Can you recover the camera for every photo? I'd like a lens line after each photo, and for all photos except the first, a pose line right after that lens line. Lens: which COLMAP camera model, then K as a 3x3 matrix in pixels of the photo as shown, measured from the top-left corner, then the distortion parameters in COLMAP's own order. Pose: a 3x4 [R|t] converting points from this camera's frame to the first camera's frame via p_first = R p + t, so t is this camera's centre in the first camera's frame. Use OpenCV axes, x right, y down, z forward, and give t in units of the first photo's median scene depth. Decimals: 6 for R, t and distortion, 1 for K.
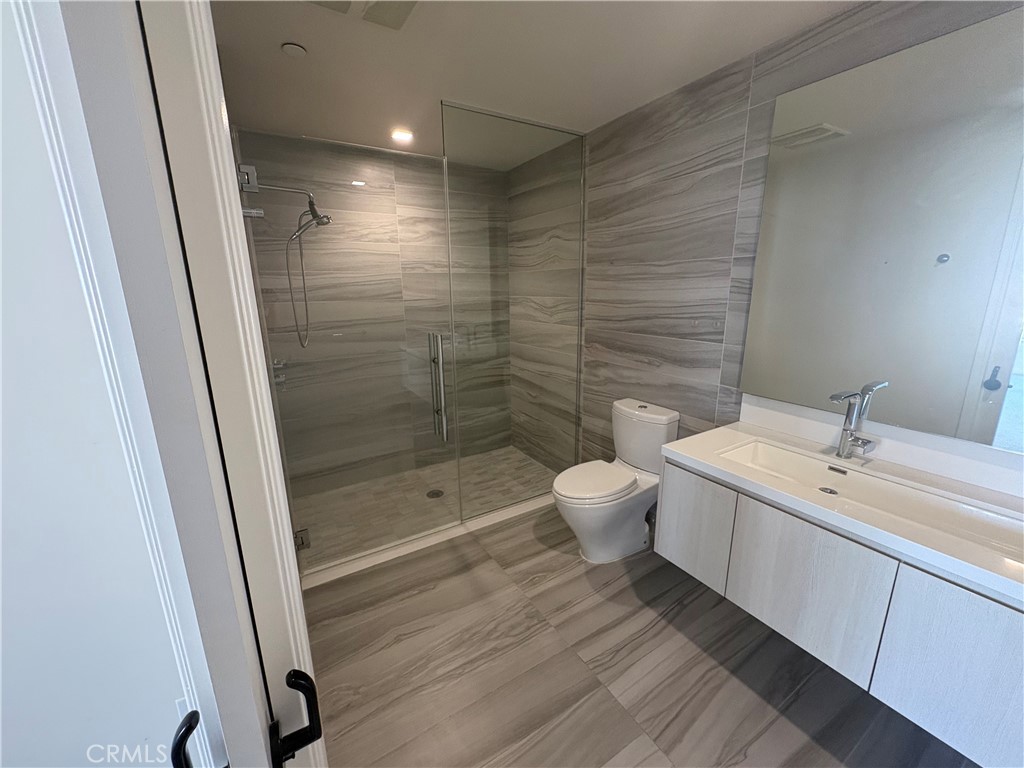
lens RADIAL K [[405.0, 0, 512.0], [0, 405.0, 384.0], [0, 0, 1]] dist [0.000923, -0.000059]
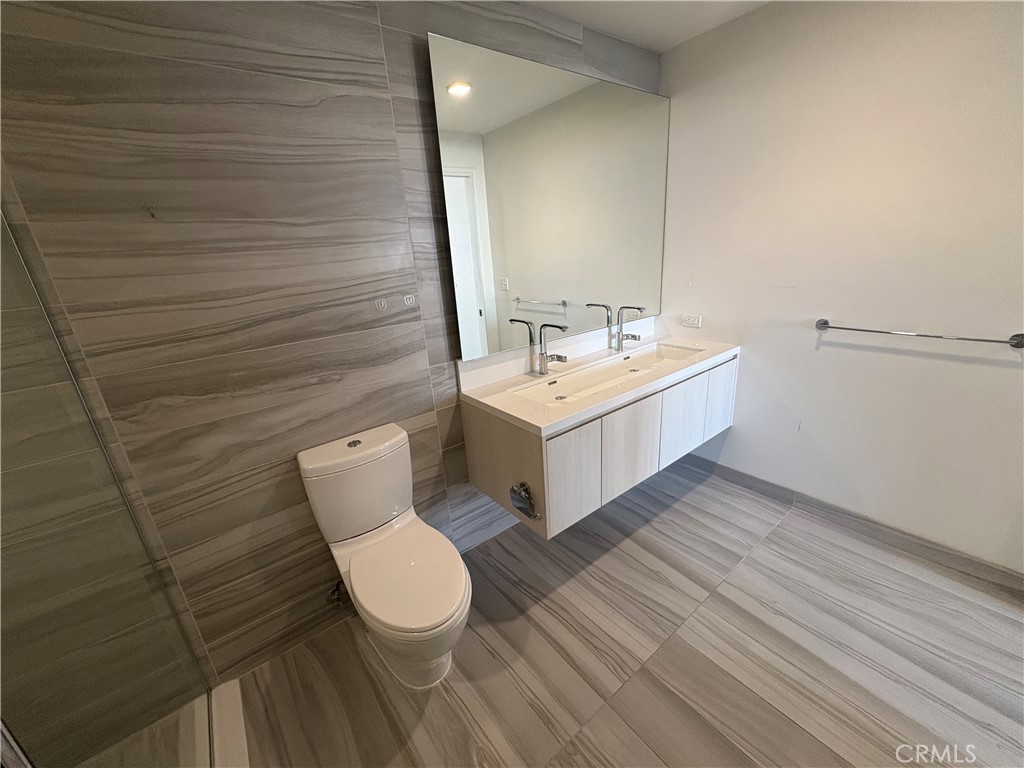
lens RADIAL K [[405.0, 0, 512.0], [0, 405.0, 384.0], [0, 0, 1]] dist [0.000923, -0.000059]
pose [[-0.103091, -0.293606, 0.950351, -0.307931], [0.303706, 0.900524, 0.311158, -0.161419], [-0.947172, 0.320705, -0.003666, 0.744931]]
